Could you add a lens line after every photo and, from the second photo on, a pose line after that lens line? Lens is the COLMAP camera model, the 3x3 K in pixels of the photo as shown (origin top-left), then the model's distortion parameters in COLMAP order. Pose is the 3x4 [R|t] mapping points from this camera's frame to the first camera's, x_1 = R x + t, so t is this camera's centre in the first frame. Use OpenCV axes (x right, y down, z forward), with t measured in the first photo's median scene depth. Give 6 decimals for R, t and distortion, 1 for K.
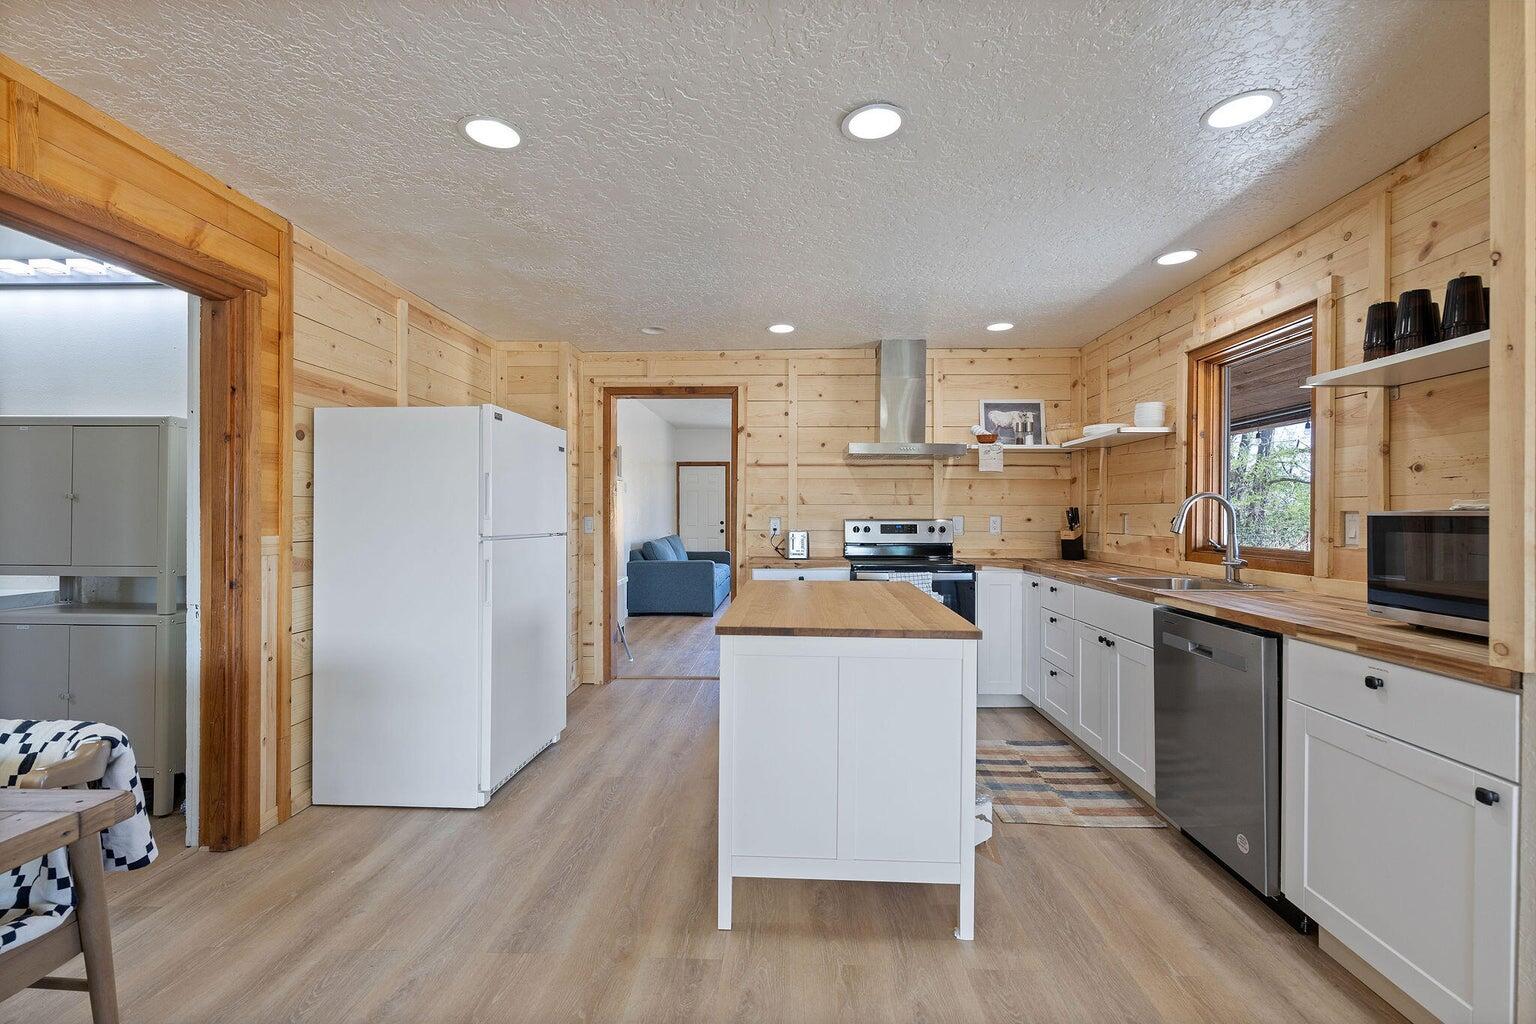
lens RADIAL K [[665.6, 0, 774.4], [0, 665.6, 512.9], [0, 0, 1]] dist [-0.004329, -0.000305]
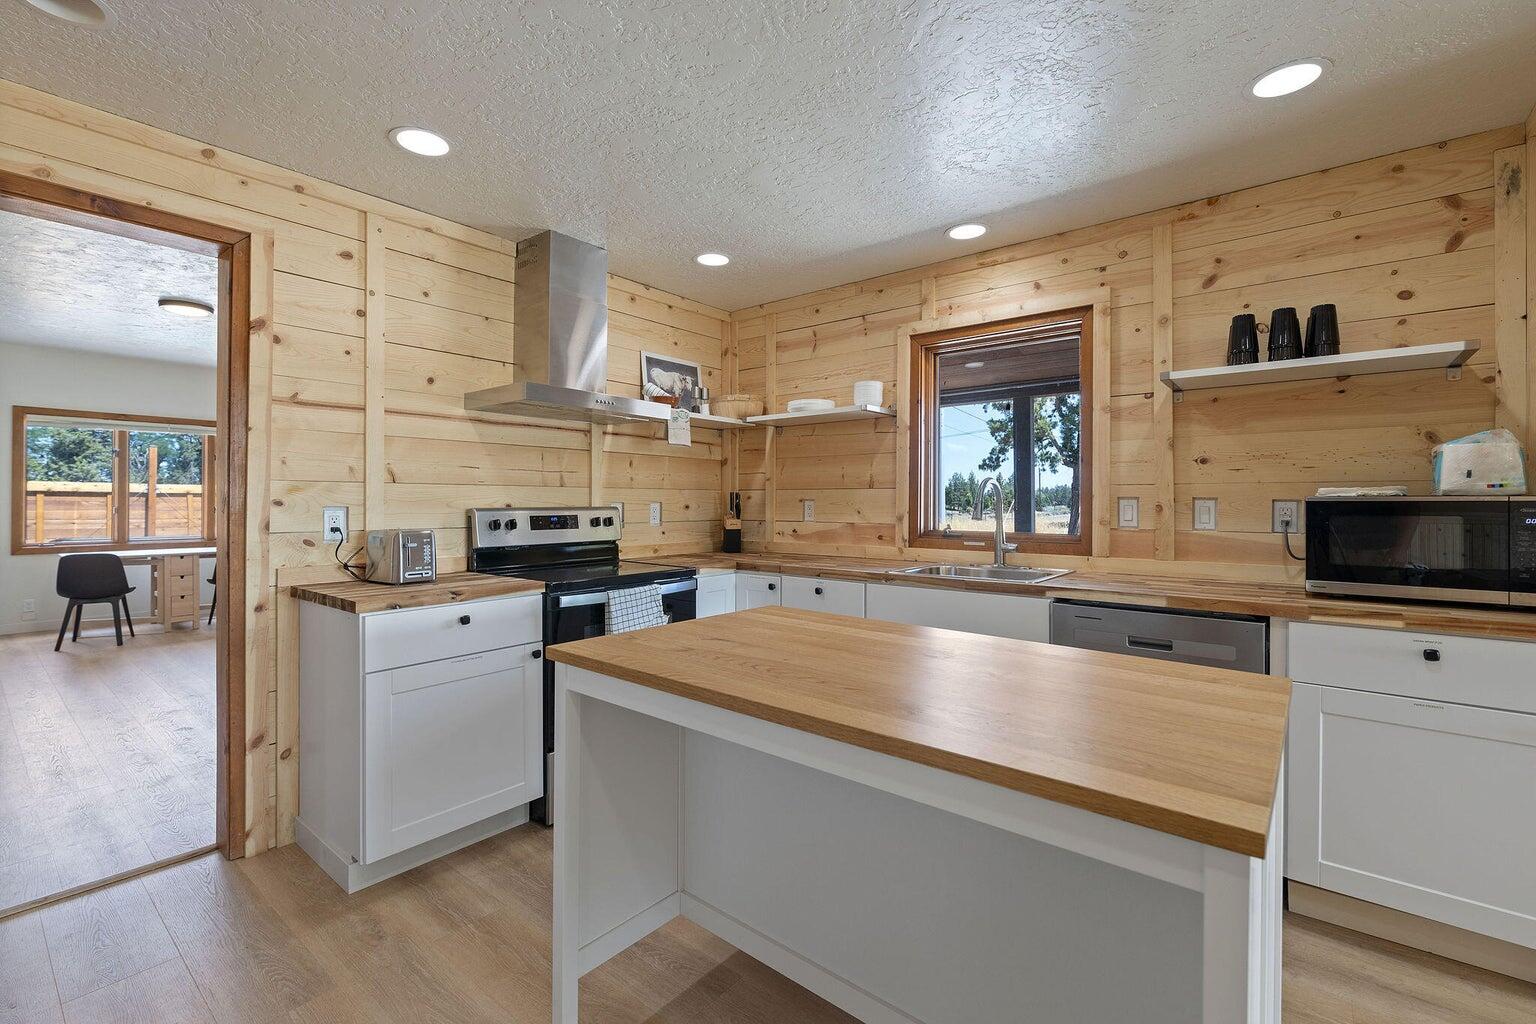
lens RADIAL K [[665.6, 0, 779.4], [0, 665.6, 497.5], [0, 0, 1]] dist [-0.004329, -0.000305]
pose [[0.601699, 0.002422, 0.798719, -0.219435], [-0.000484, 0.999996, -0.002668, 0.000872], [-0.798722, 0.001219, 0.601698, 0.436856]]
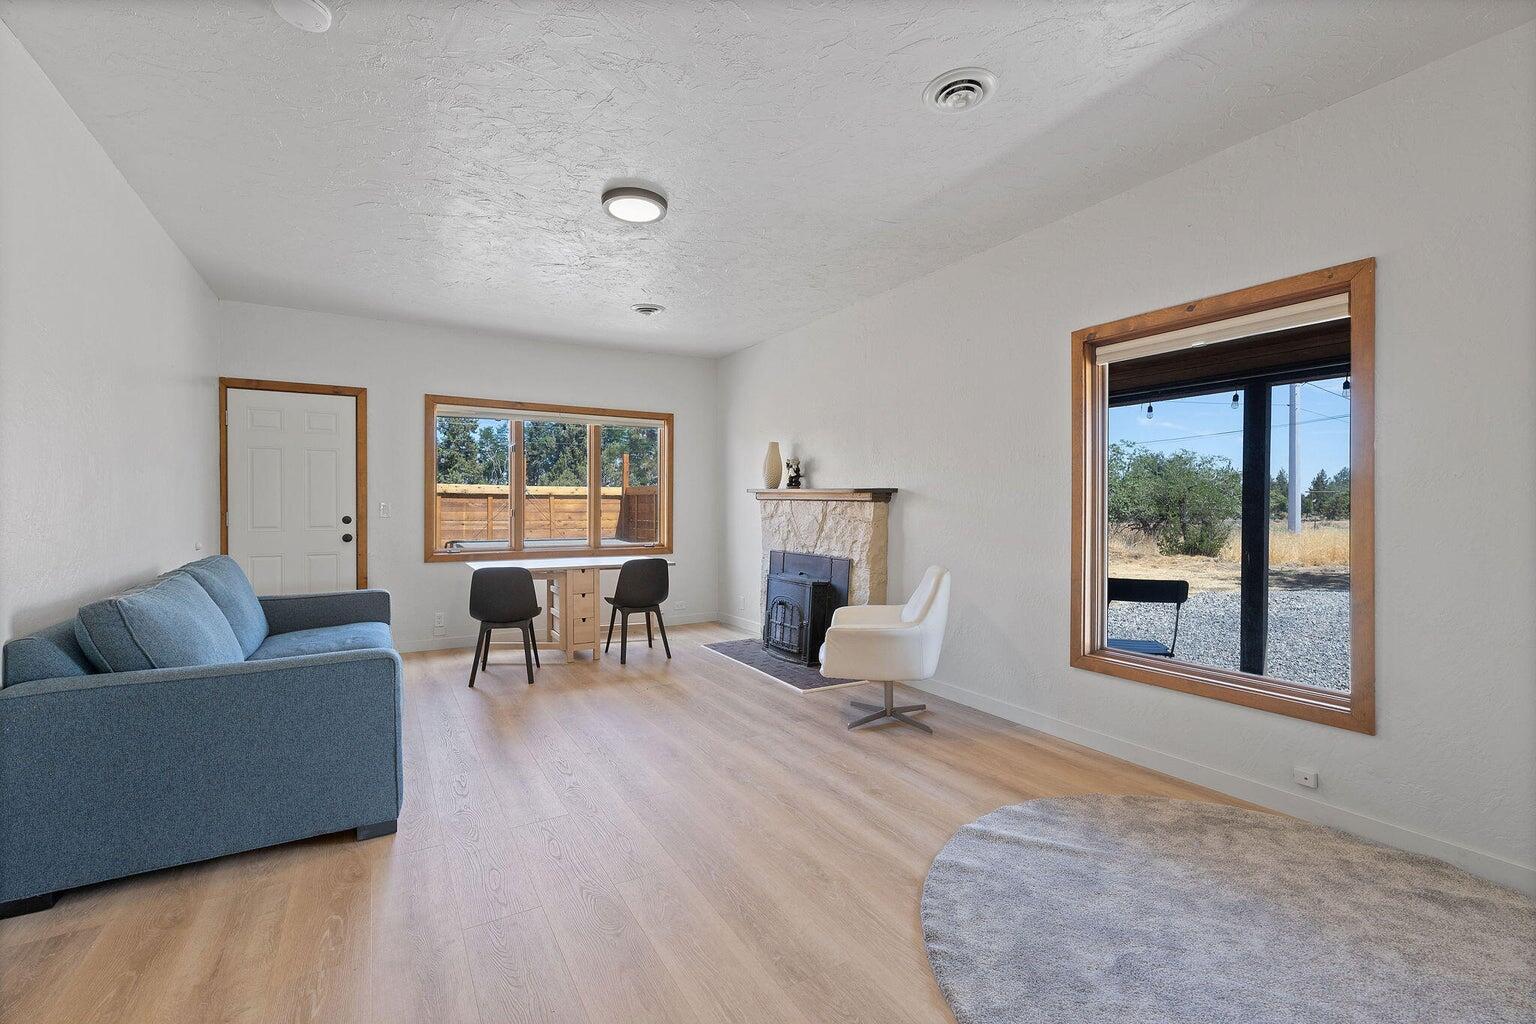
lens RADIAL K [[665.6, 0, 780.6], [0, 665.6, 515.5], [0, 0, 1]] dist [-0.004329, -0.000305]
pose [[0.841005, -0.003822, 0.541014, -0.192652], [-0.006478, 0.999832, 0.017134, 0.005922], [-0.540989, -0.017915, 0.840839, 1.157474]]
